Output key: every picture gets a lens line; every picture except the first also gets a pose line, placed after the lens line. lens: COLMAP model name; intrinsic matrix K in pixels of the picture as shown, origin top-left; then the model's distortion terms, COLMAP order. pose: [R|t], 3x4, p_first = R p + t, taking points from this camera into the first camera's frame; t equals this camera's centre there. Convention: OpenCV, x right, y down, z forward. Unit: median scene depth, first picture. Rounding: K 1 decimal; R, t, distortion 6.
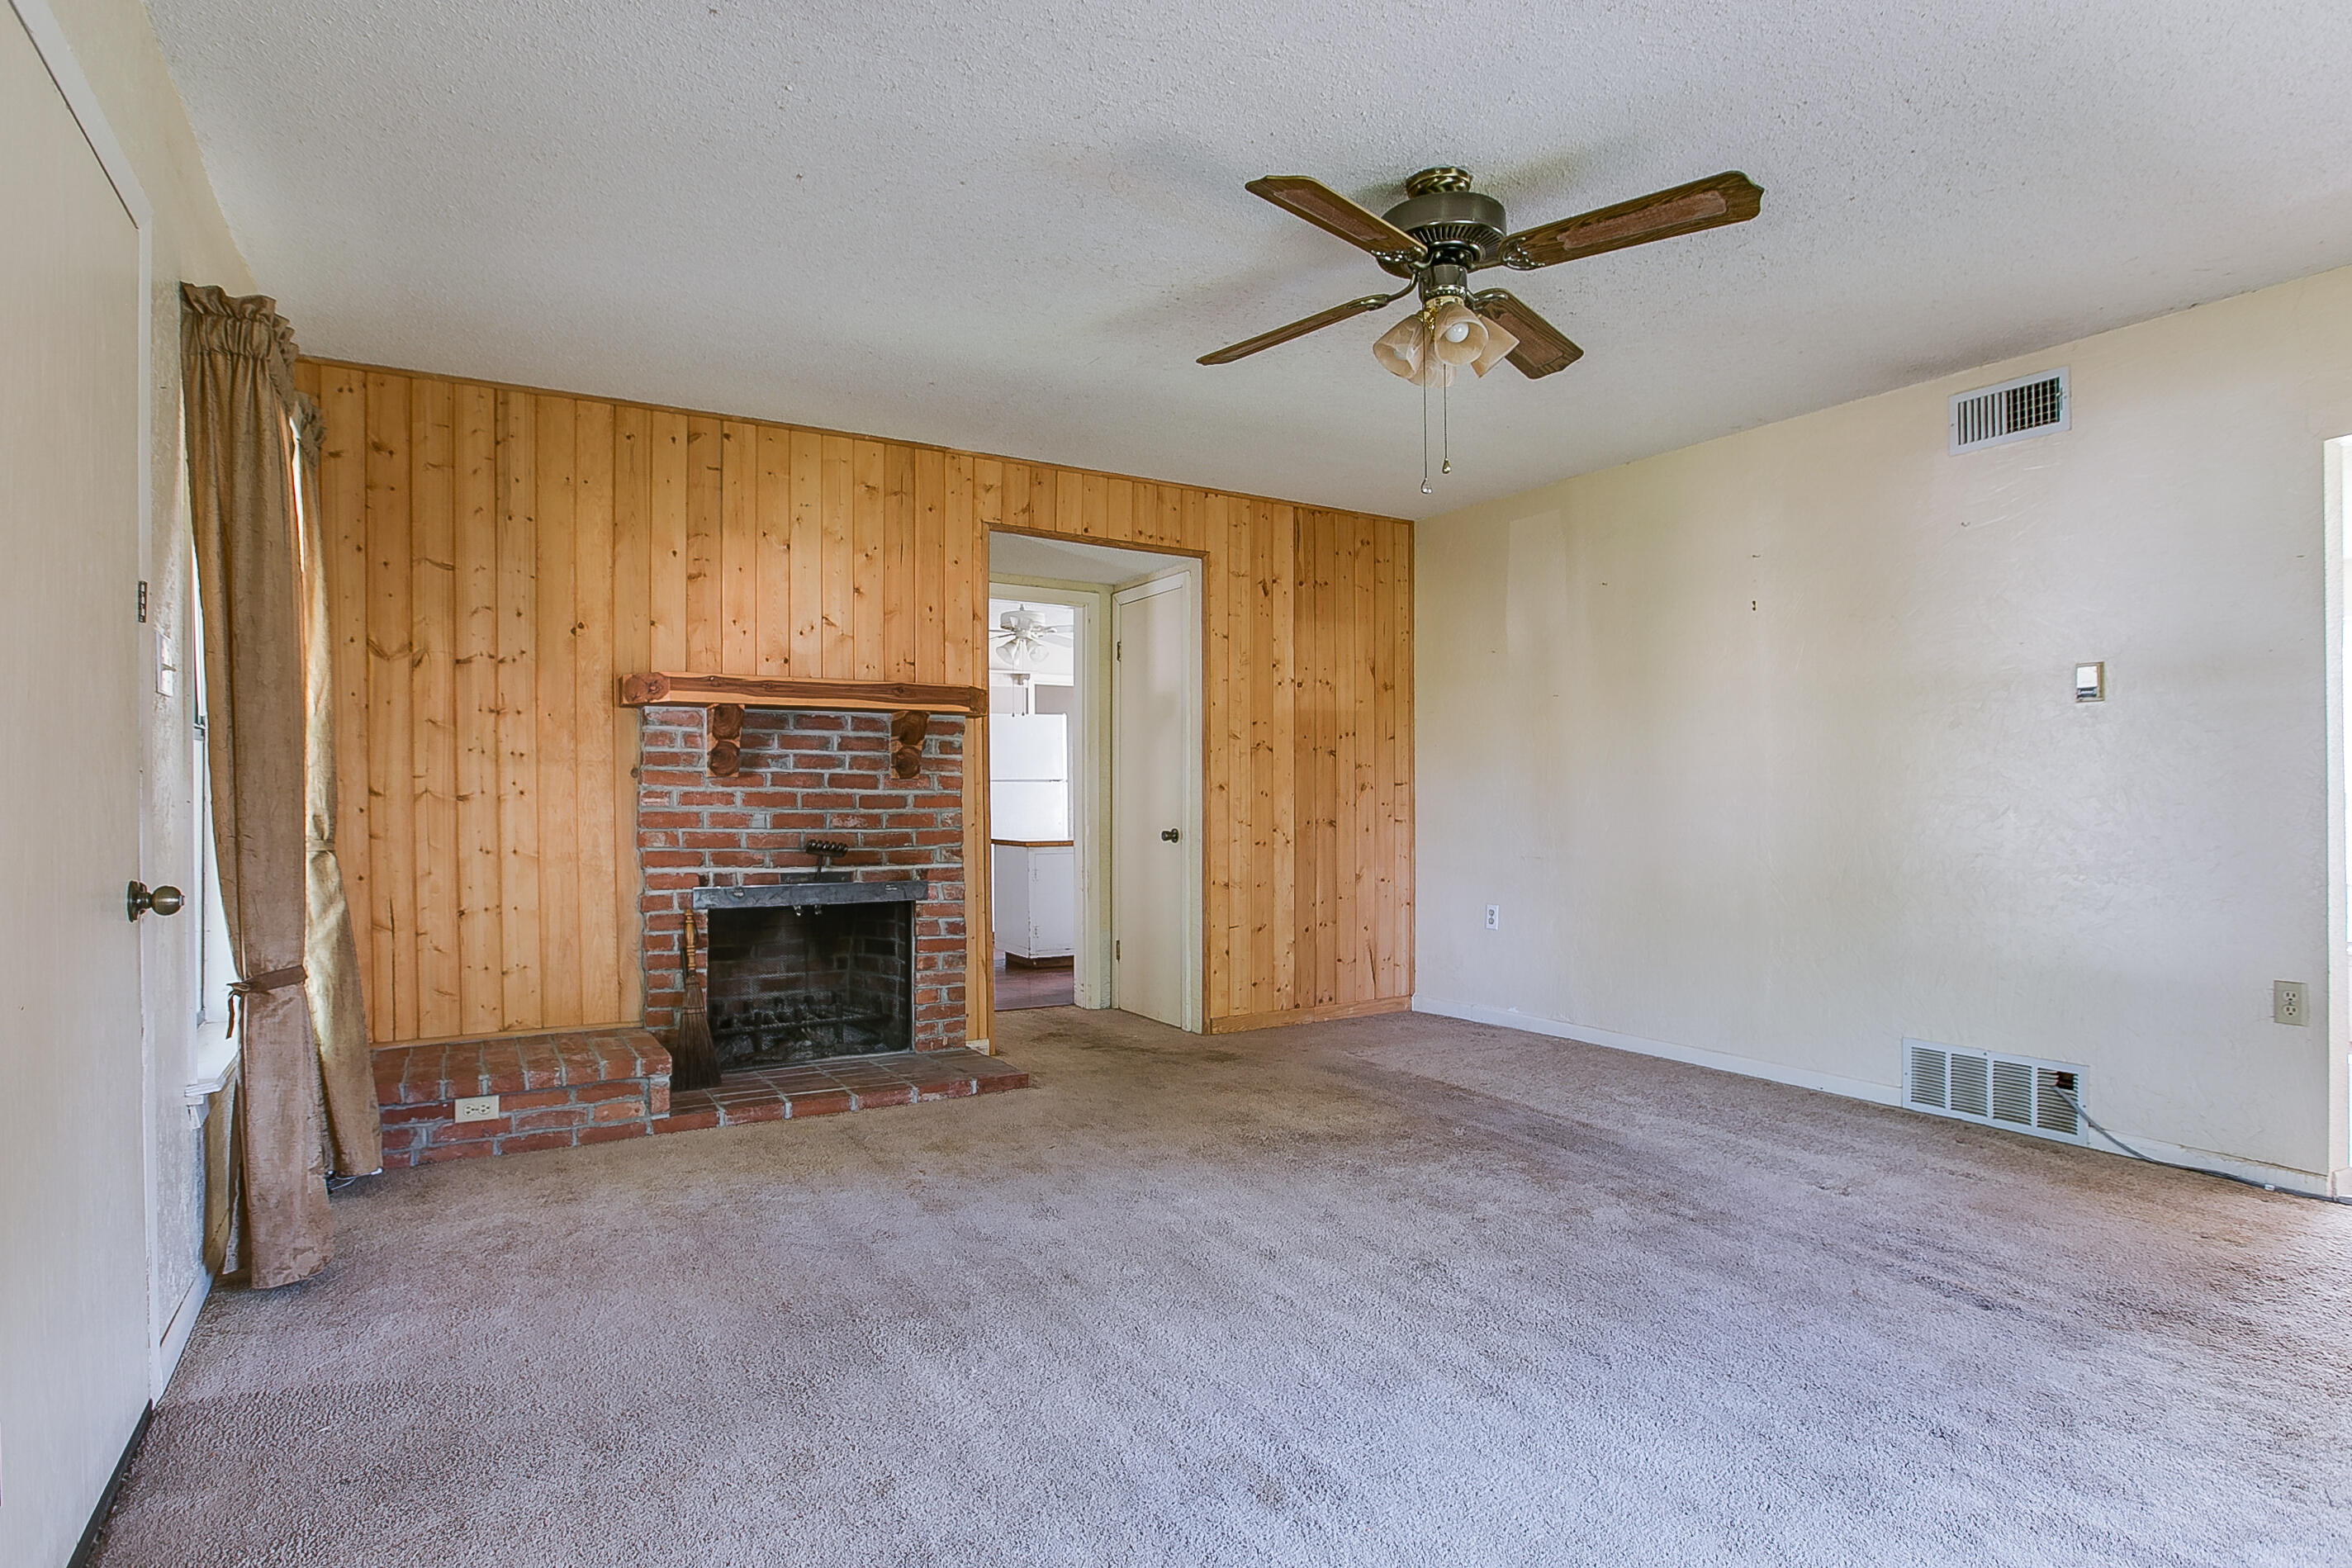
lens RADIAL K [[1223.3, 0, 1149.0], [0, 1223.3, 817.2], [0, 0, 1]] dist [-0.044737, 0.000782]
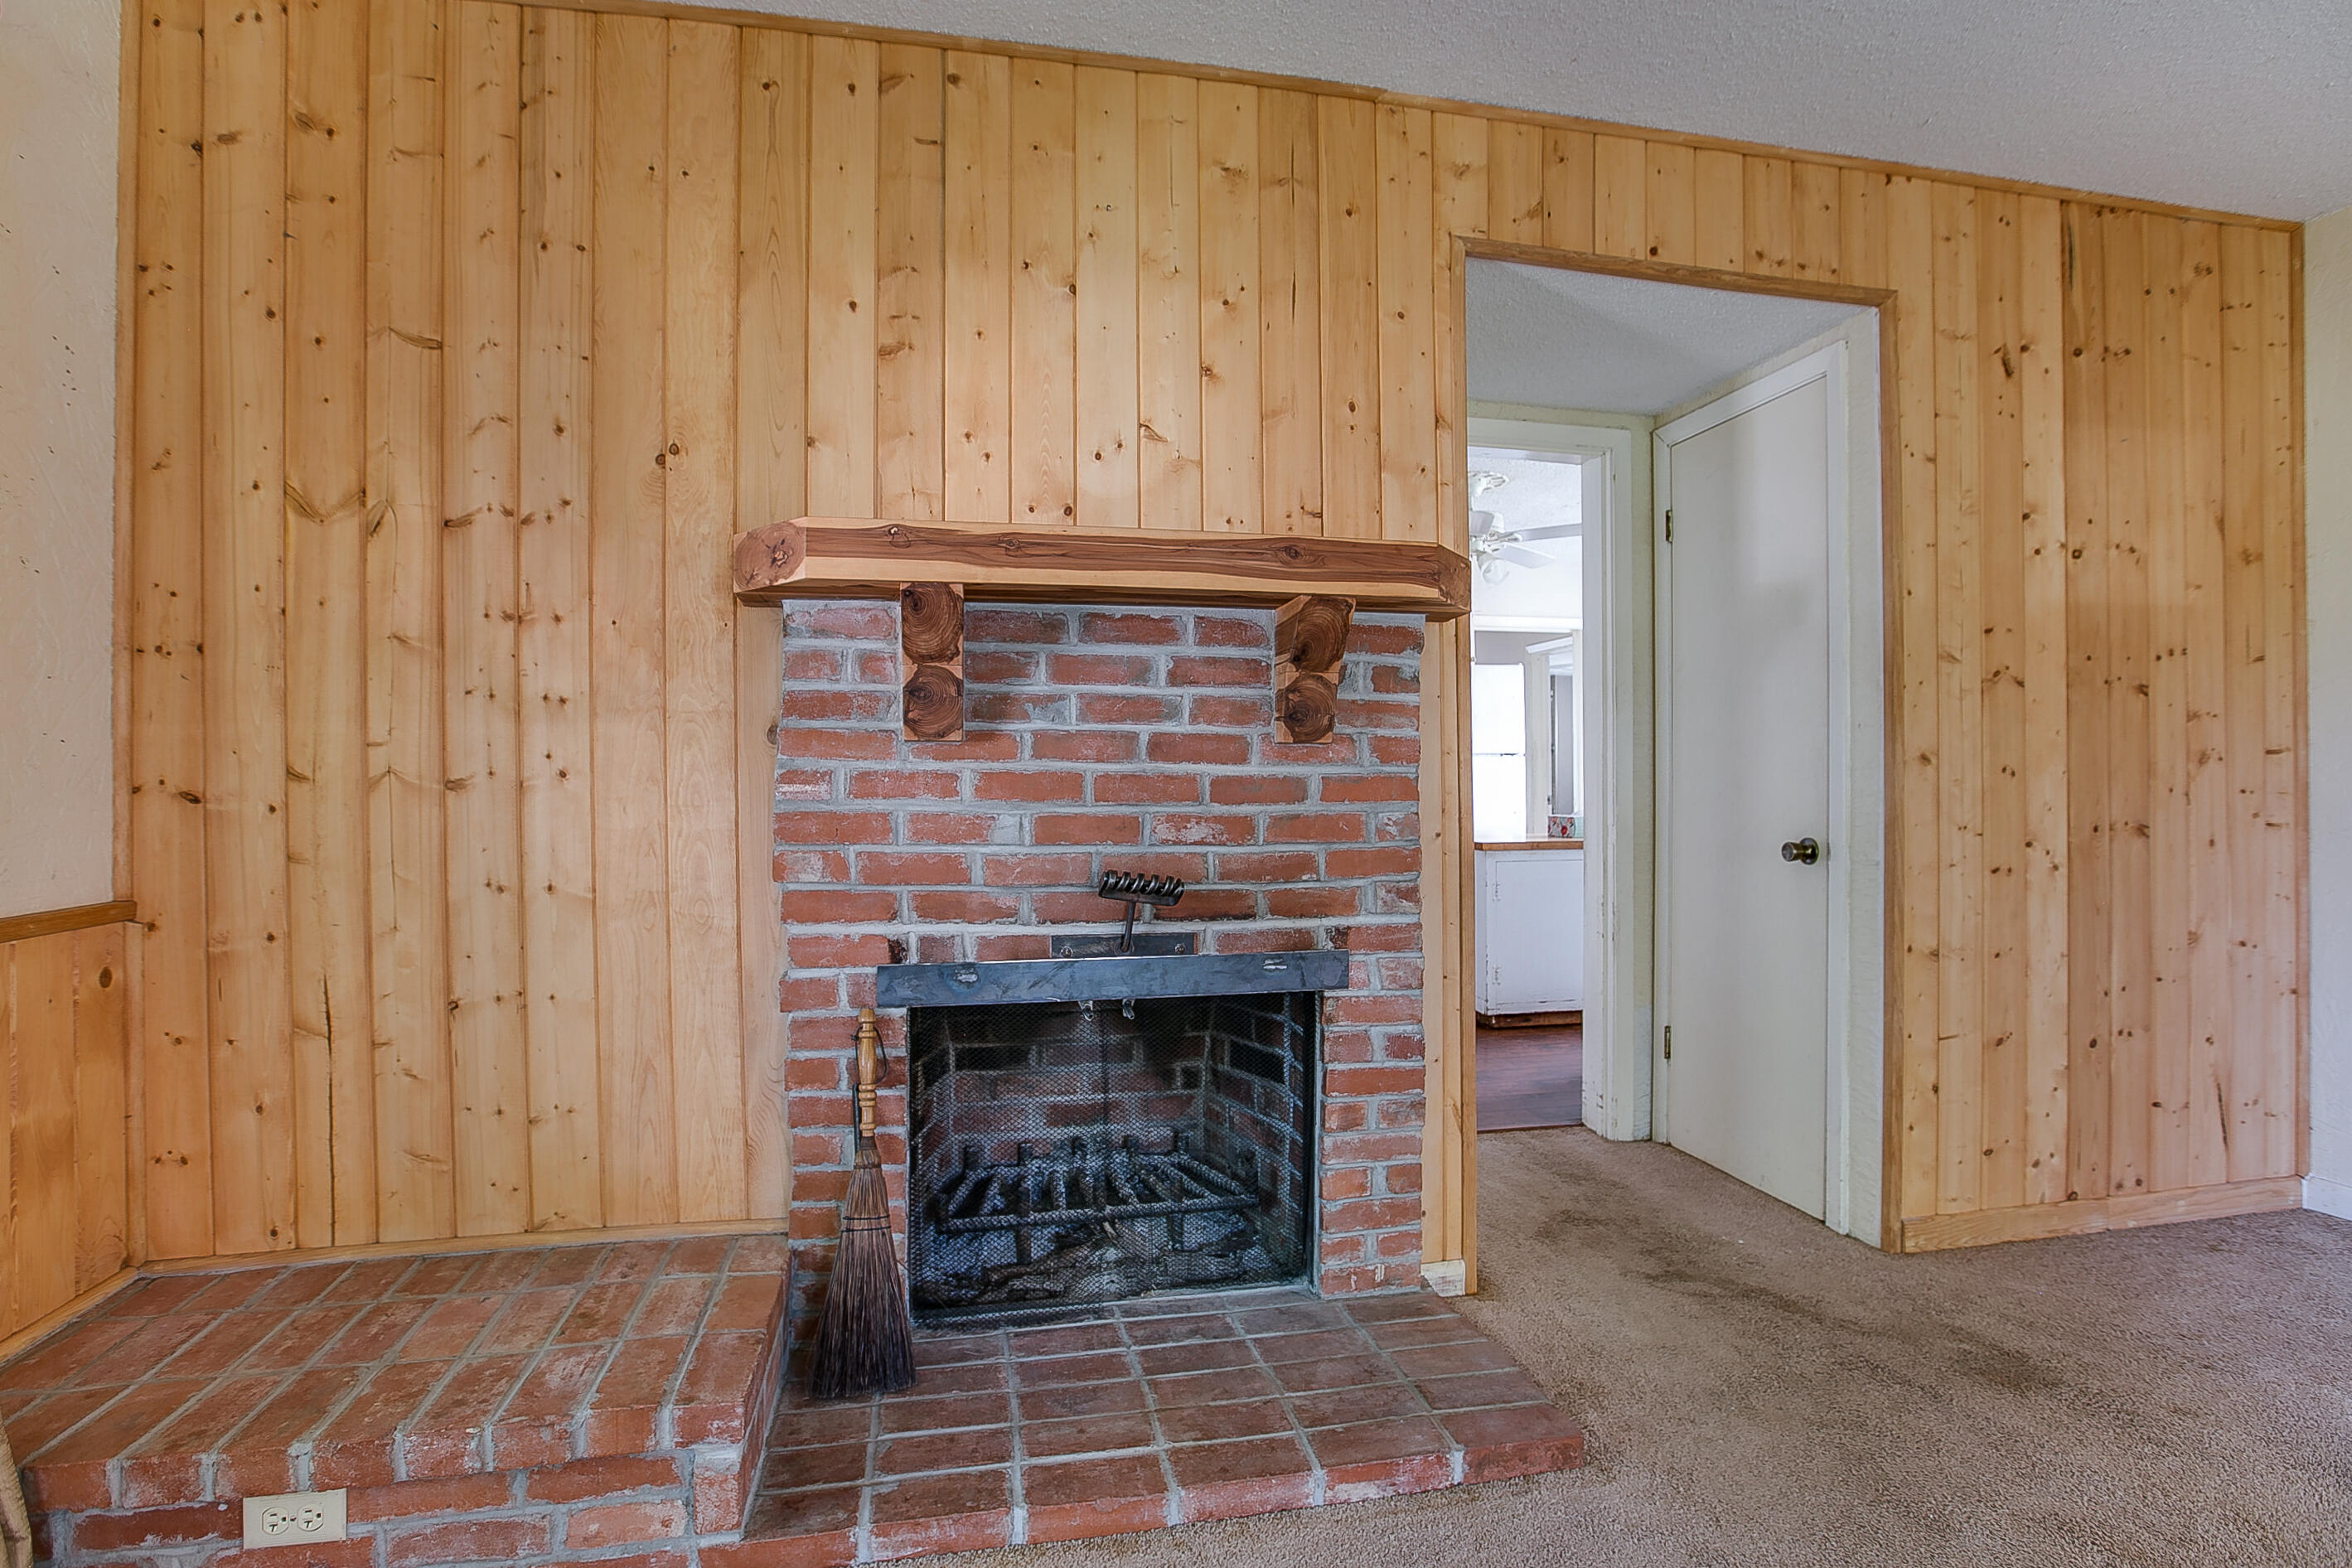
lens RADIAL K [[1141.3, 0, 1176.0], [0, 1141.3, 784.0], [0, 0, 1]] dist [-0.067070, 0.031307]
pose [[0.951967, -0.002443, -0.306190, -0.109815], [-0.001595, 0.999915, -0.012935, -0.009156], [0.306196, 0.012802, 0.951882, 0.557997]]
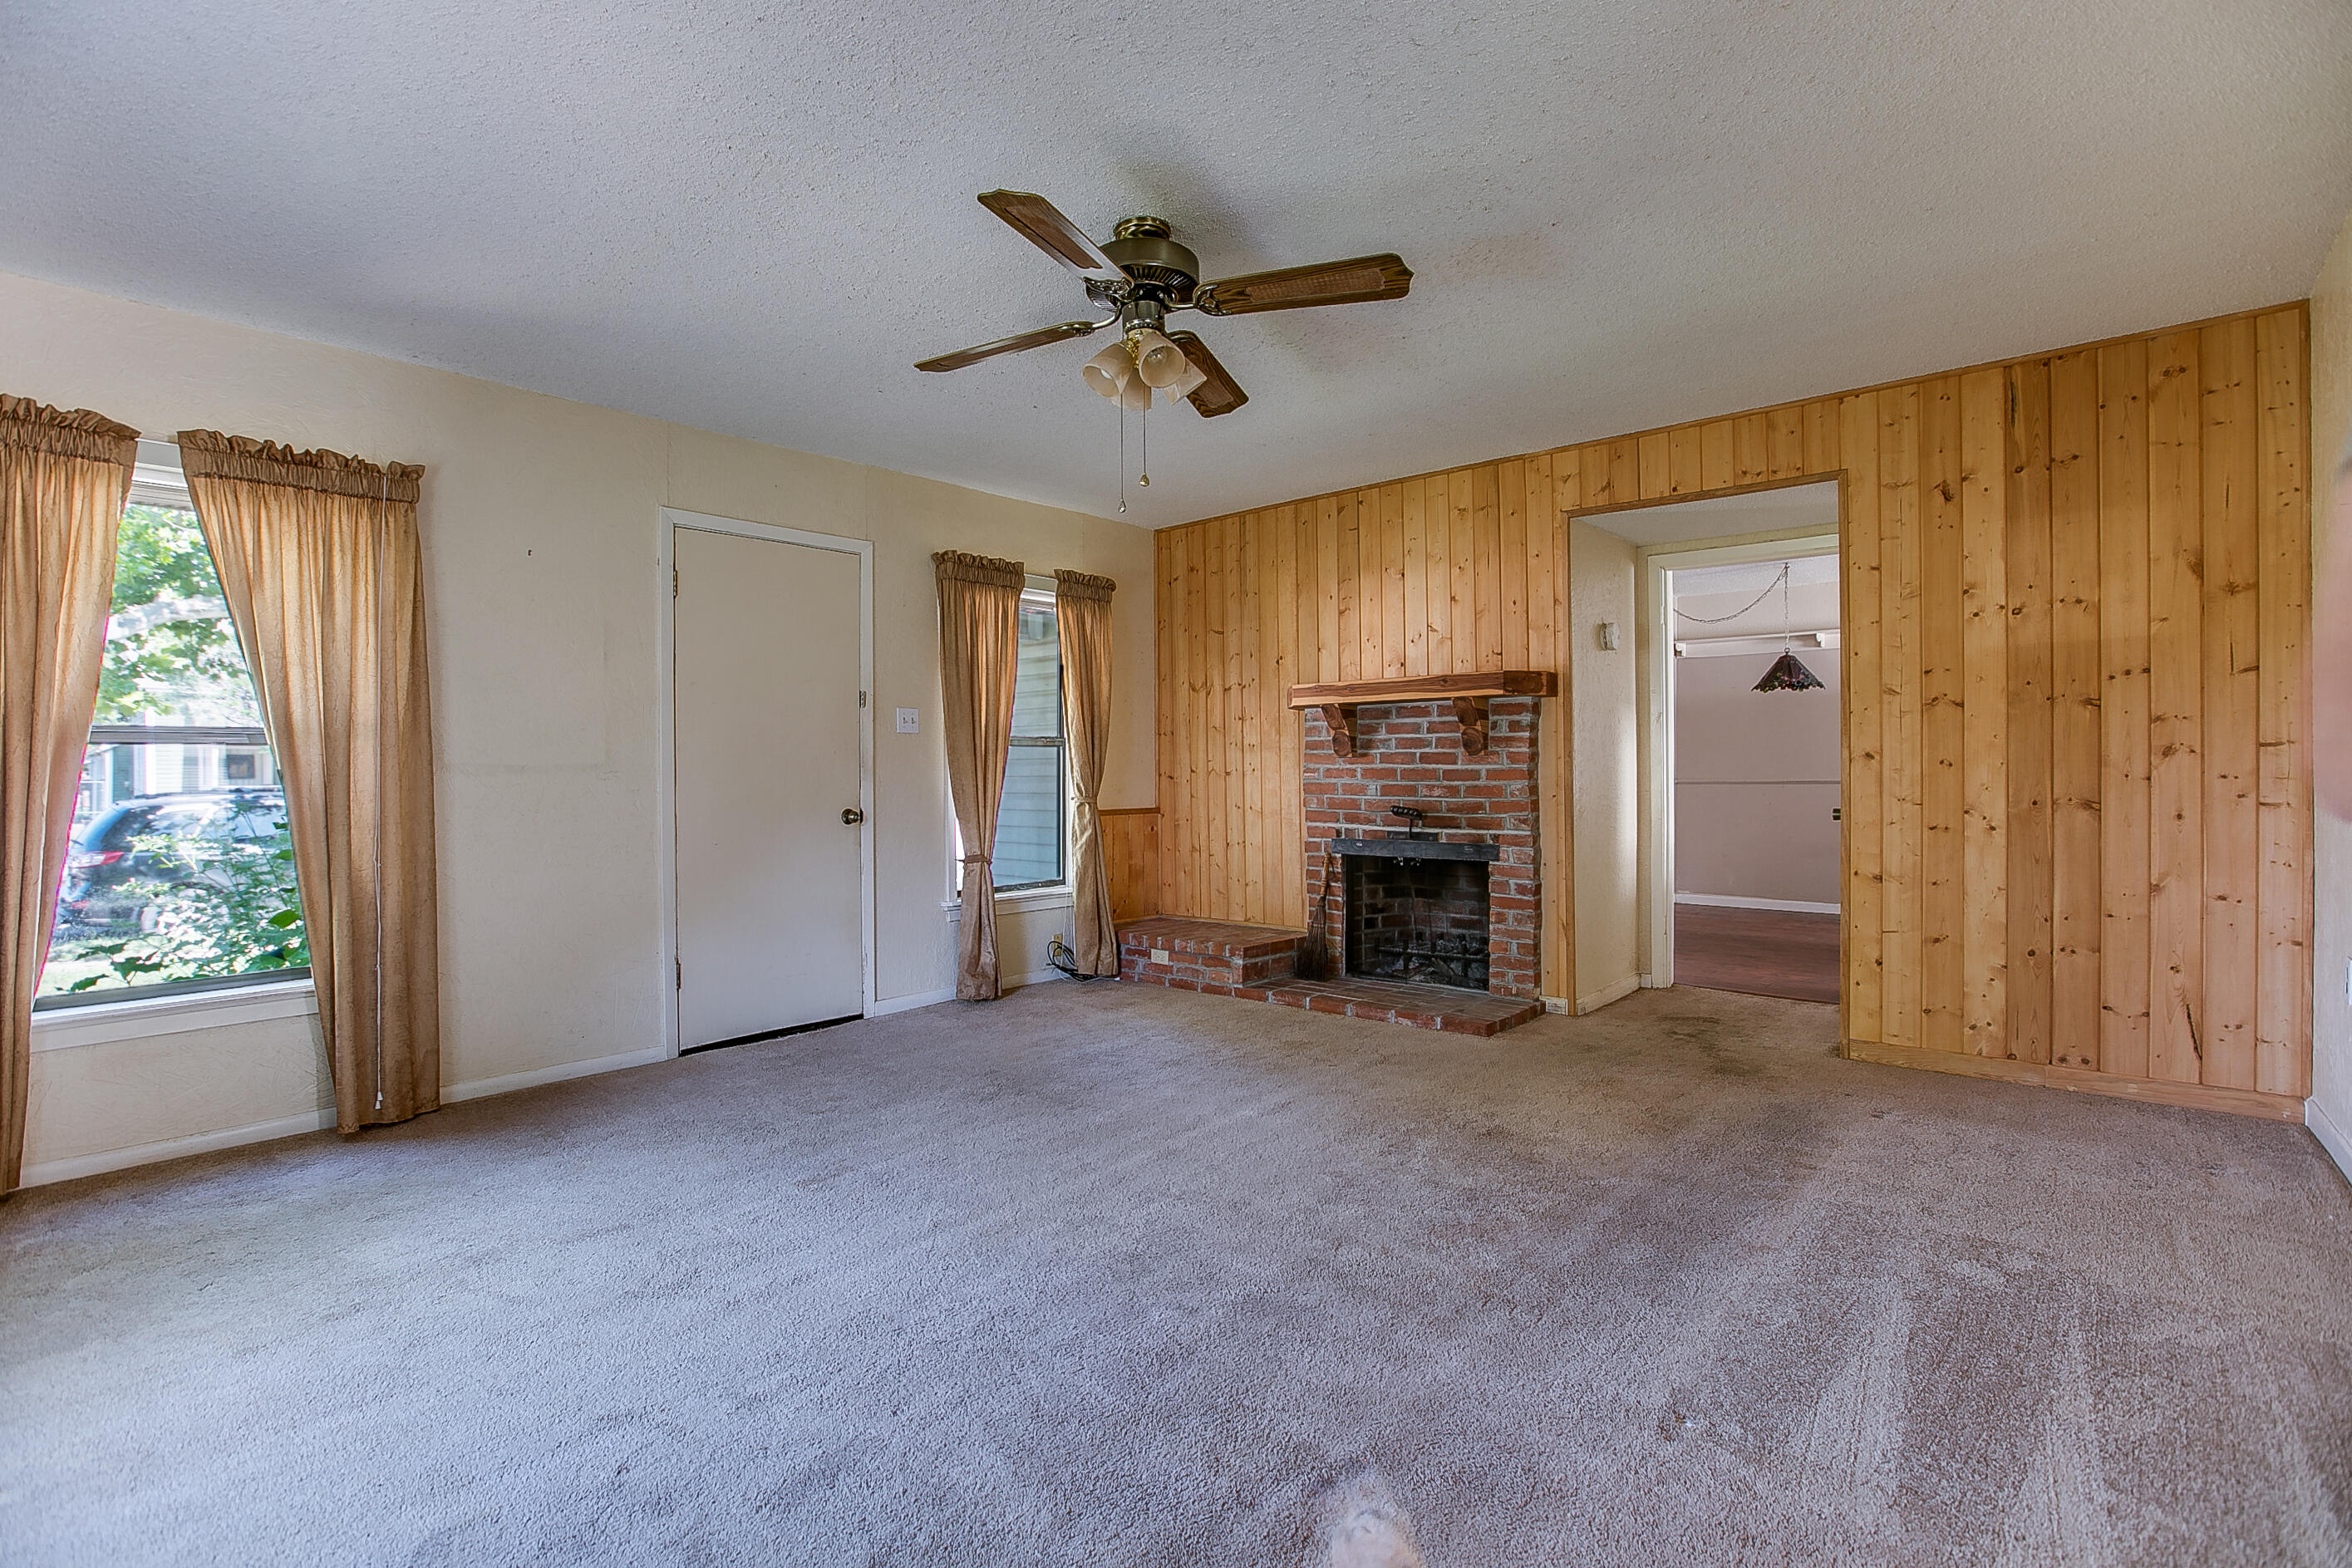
lens RADIAL K [[1084.6, 0, 1176.0], [0, 1084.6, 784.0], [0, 0, 1]] dist [-0.001804, 0.000293]
pose [[0.334522, 0.006330, -0.942367, 0.684558], [-0.008410, 0.999958, 0.003732, -0.005720], [0.942350, 0.006677, 0.334561, 0.391039]]
